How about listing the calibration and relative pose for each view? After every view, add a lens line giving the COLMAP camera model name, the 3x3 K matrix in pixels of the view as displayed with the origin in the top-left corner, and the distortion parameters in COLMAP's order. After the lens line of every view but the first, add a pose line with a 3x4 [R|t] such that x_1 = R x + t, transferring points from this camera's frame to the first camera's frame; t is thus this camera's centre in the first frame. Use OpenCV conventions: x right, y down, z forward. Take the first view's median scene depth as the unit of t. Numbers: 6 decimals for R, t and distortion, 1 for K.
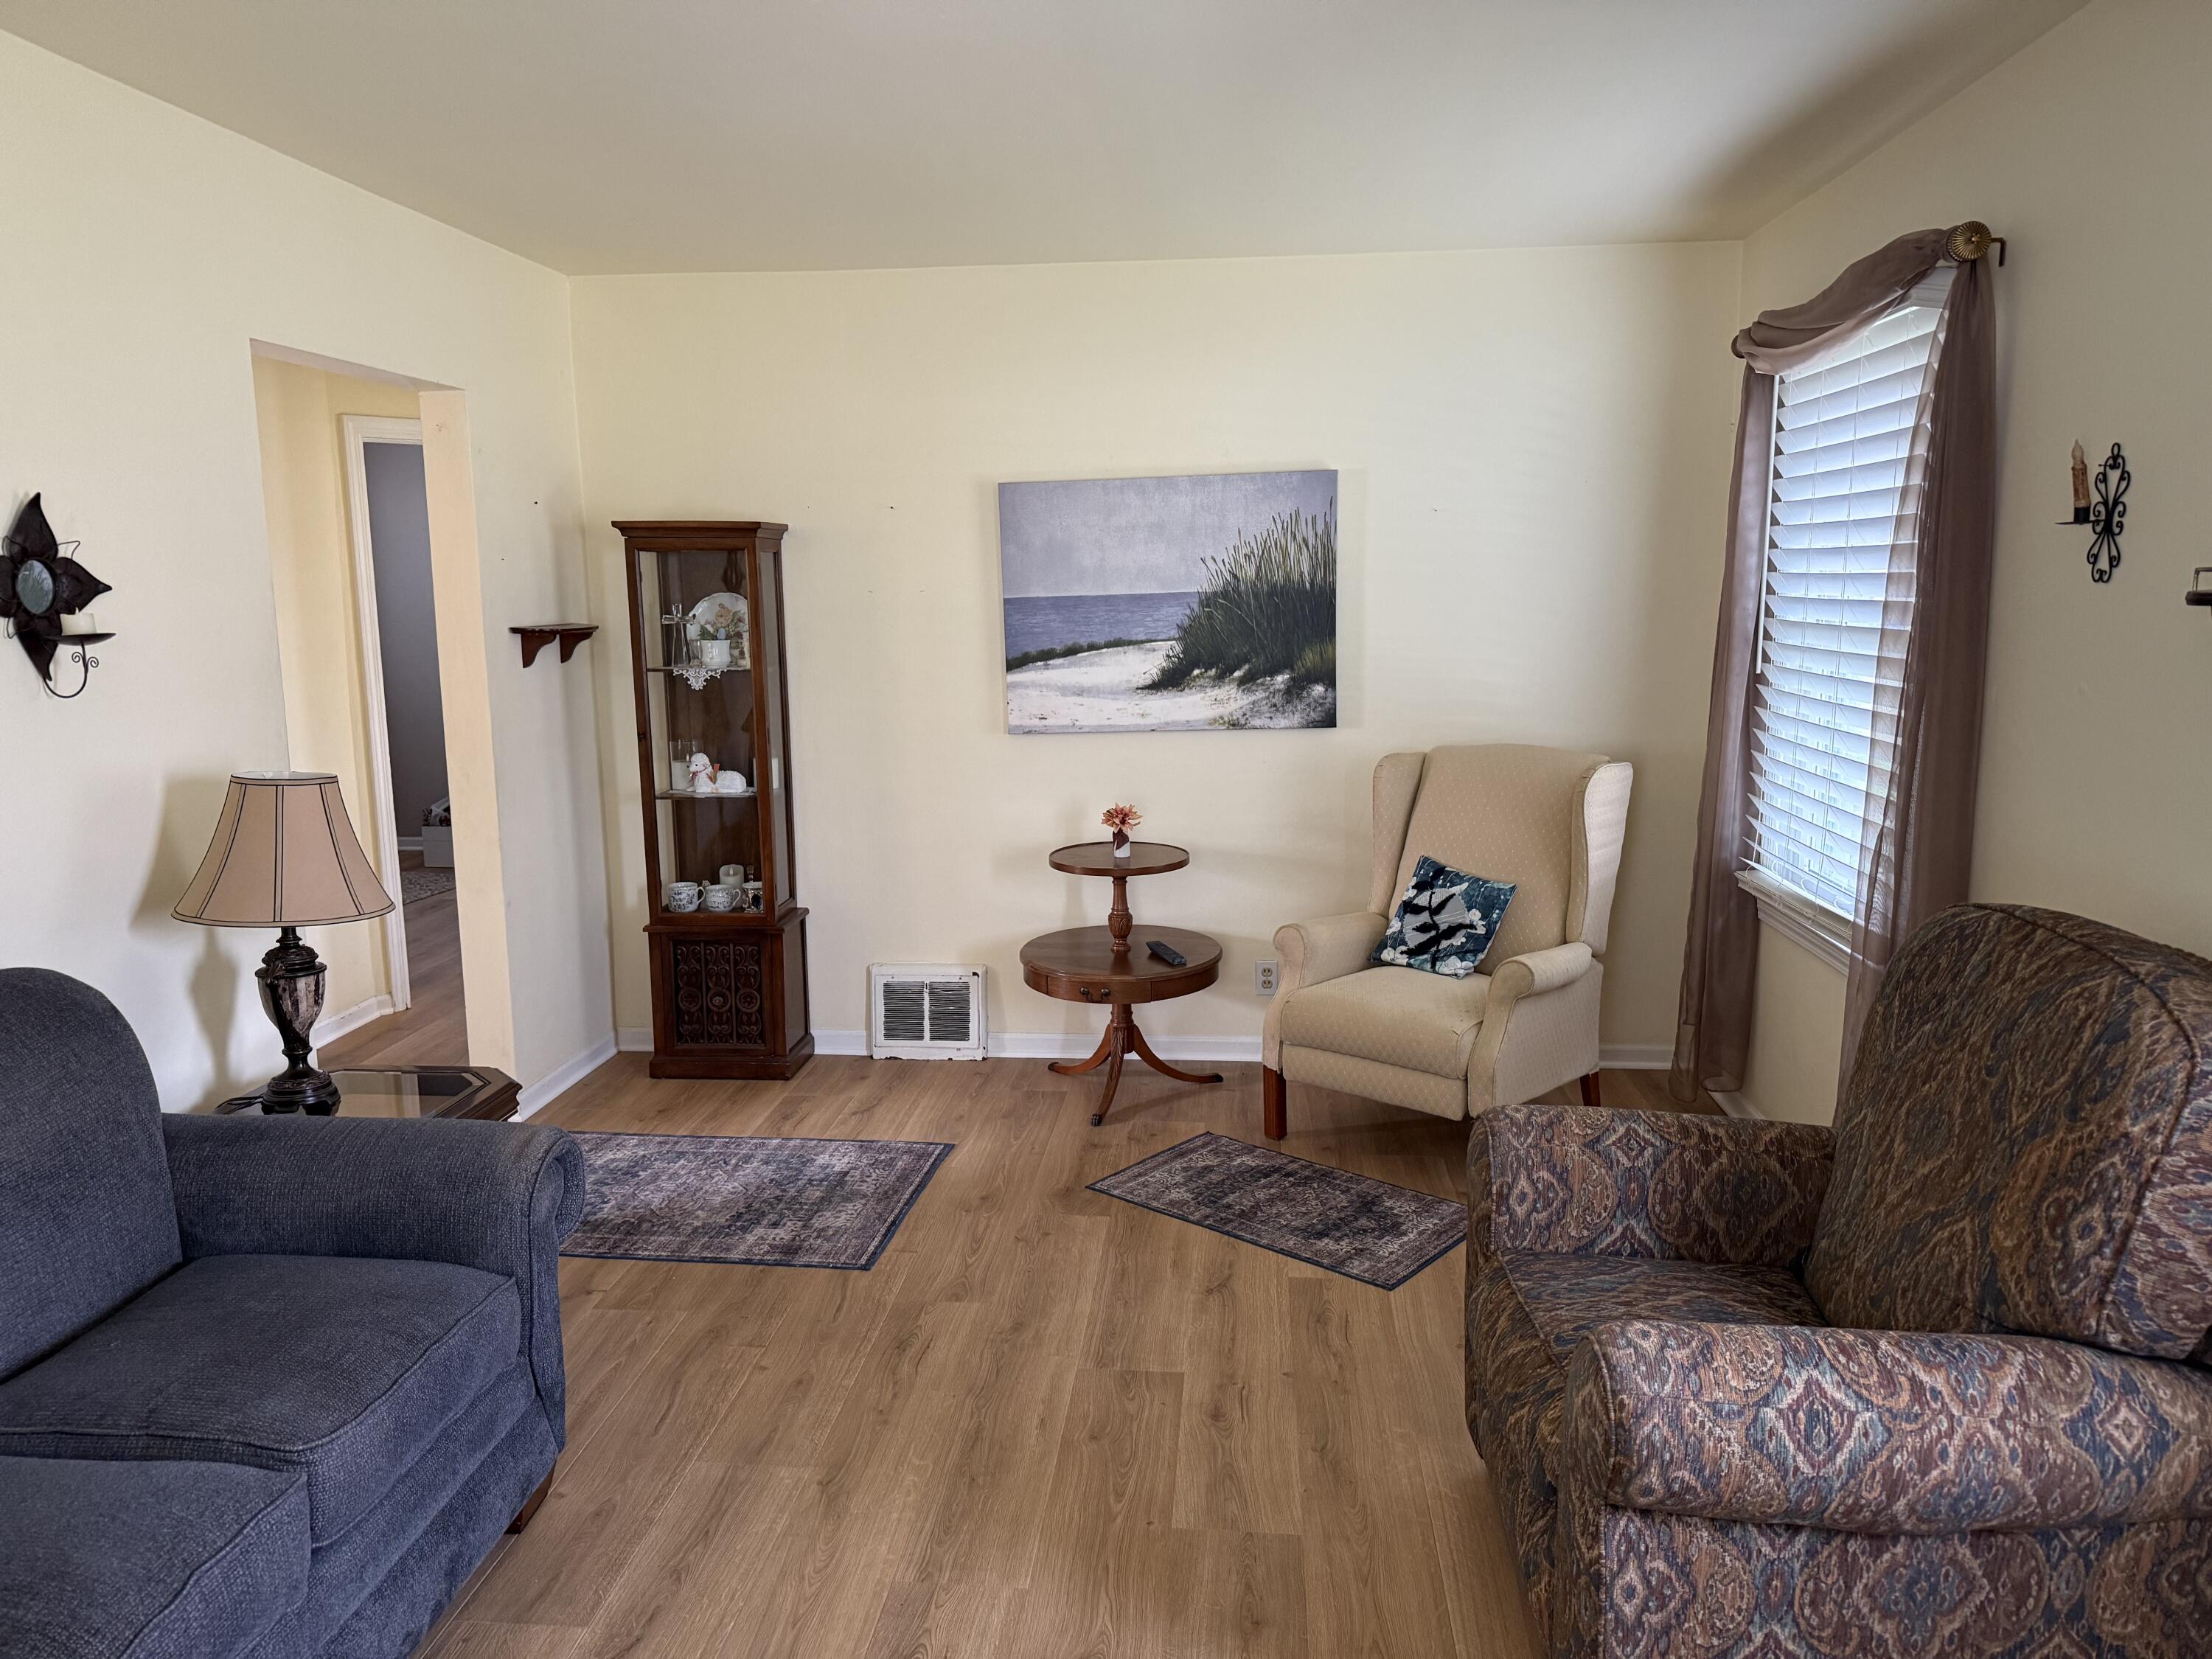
lens RADIAL K [[1489.1, 0, 1106.0], [0, 1489.1, 829.5], [0, 0, 1]] dist [0.003857, -0.060920]
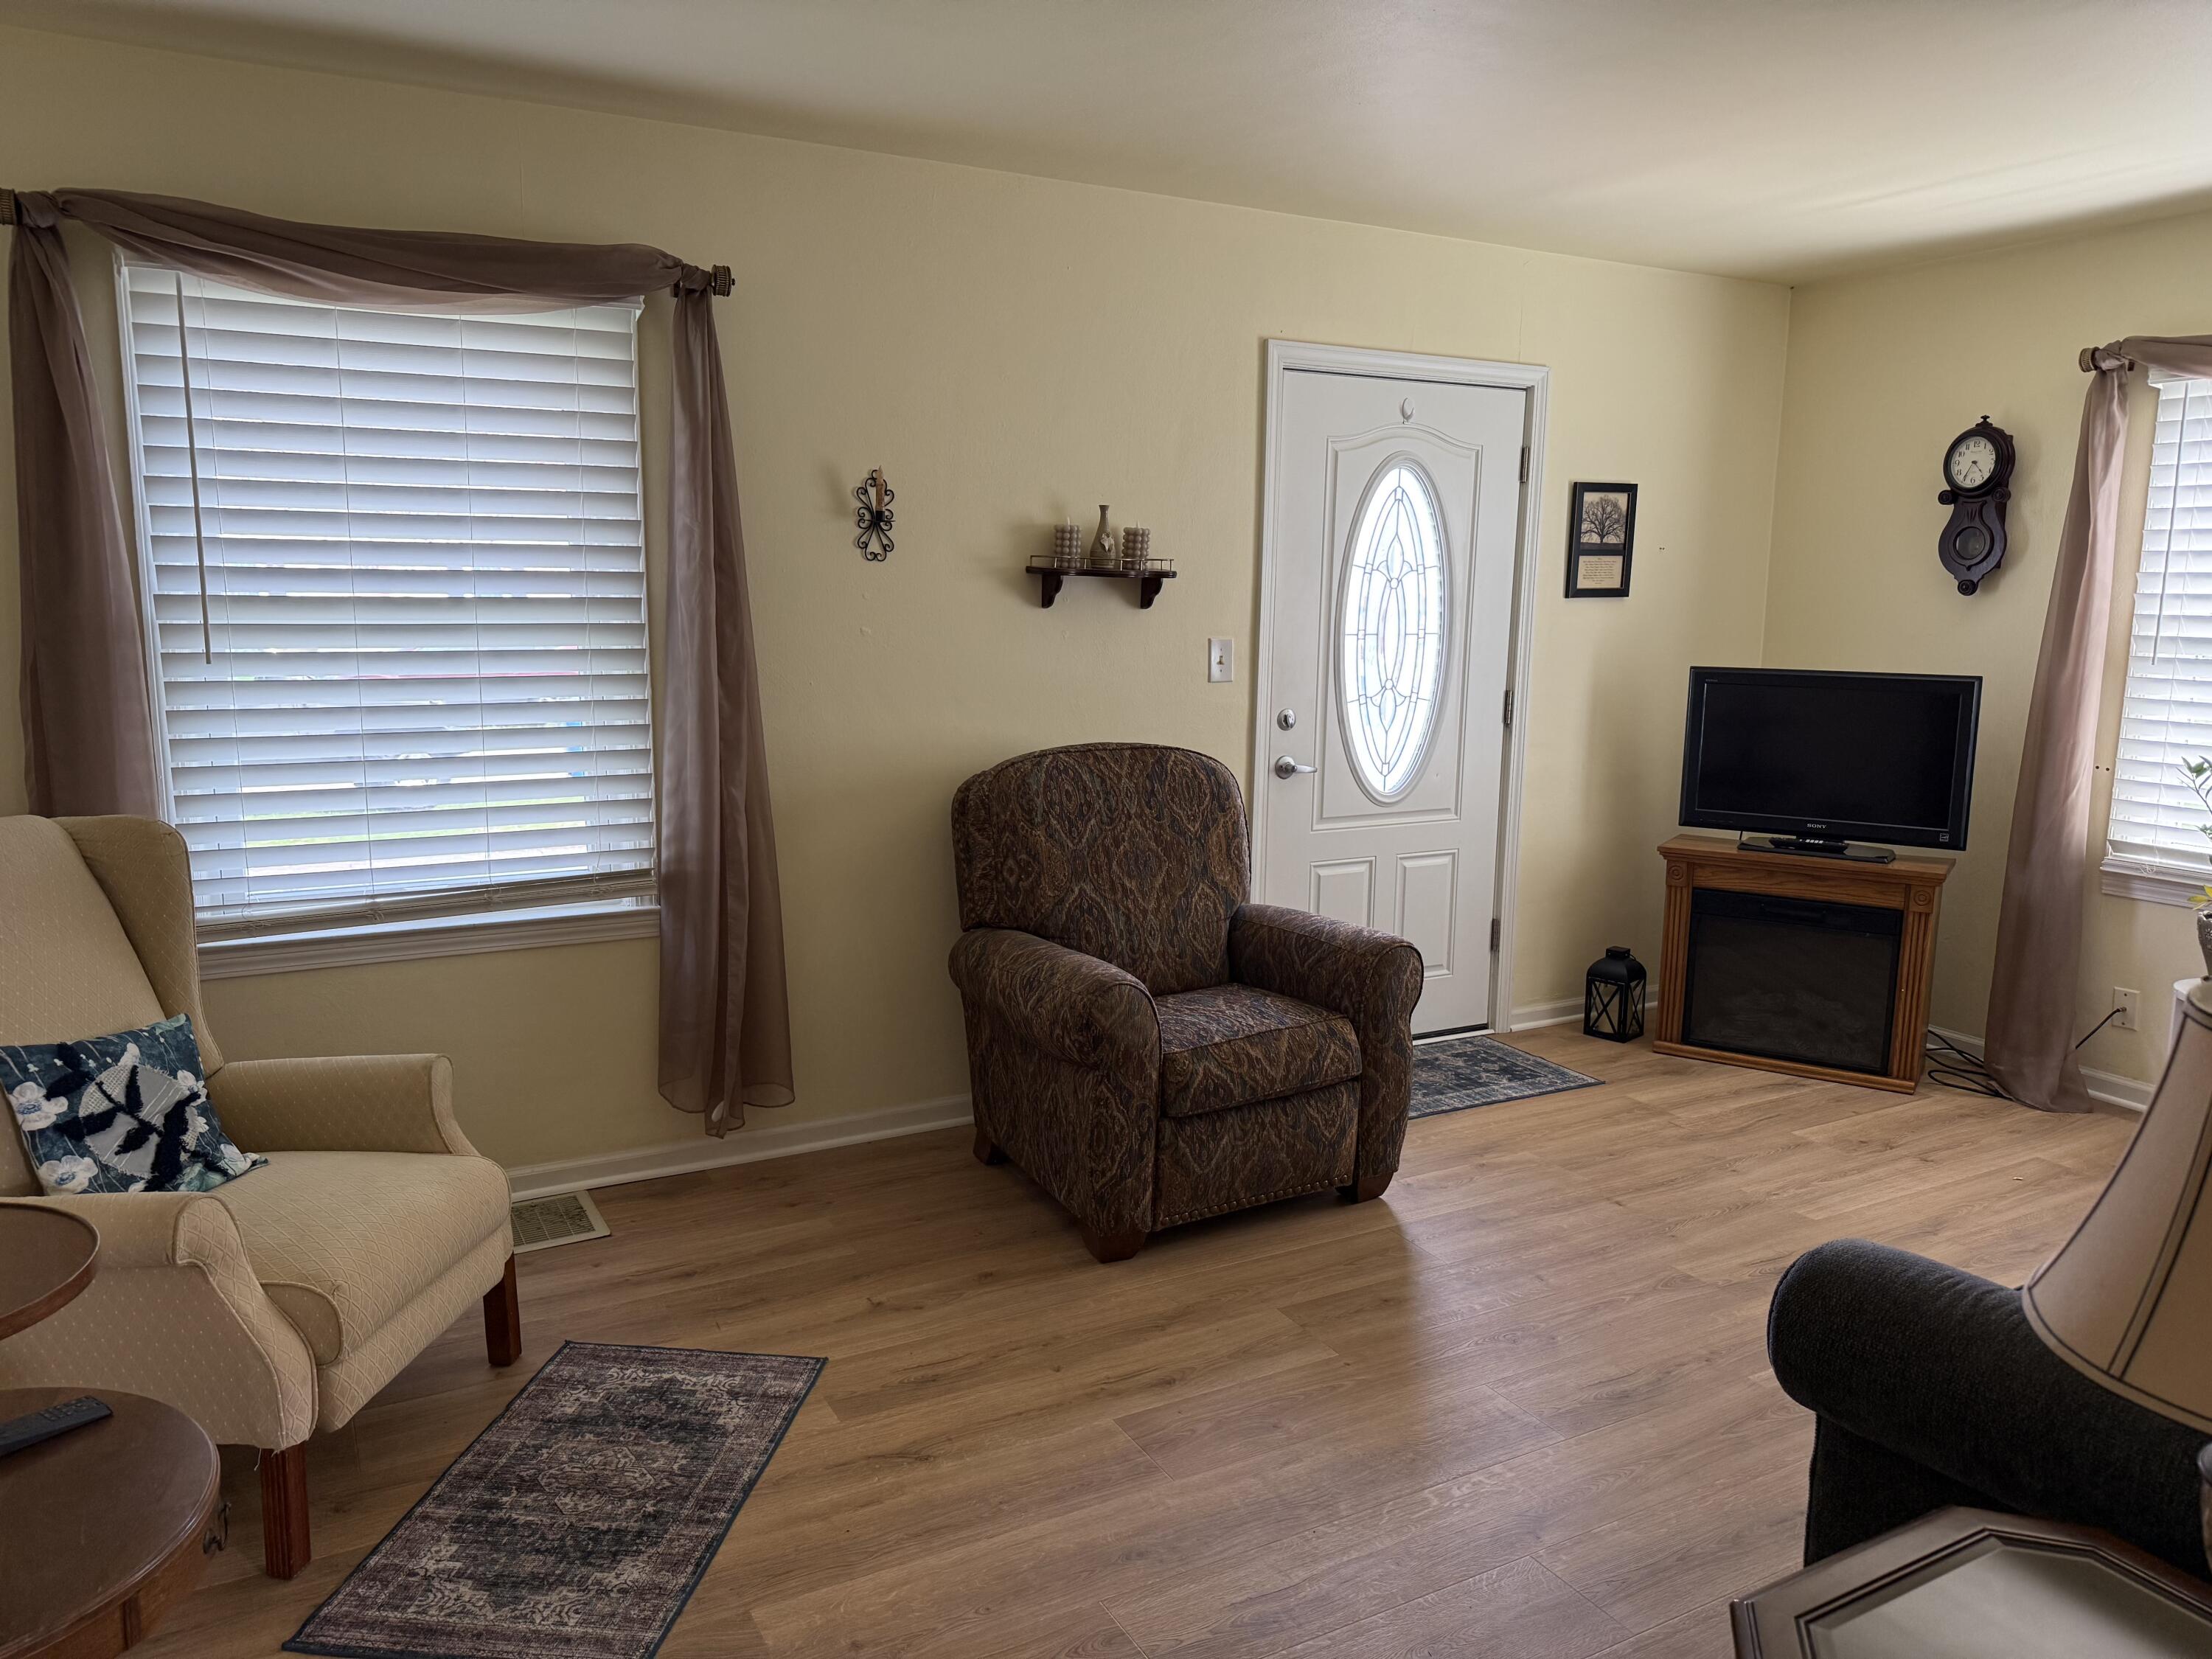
lens RADIAL K [[1489.1, 0, 1106.0], [0, 1489.1, 829.5], [0, 0, 1]] dist [0.003857, -0.060920]
pose [[-0.557509, -0.128948, 0.820095, -0.521091], [0.127630, 0.962806, 0.238151, -0.159850], [-0.820301, 0.237440, -0.520316, 1.129811]]
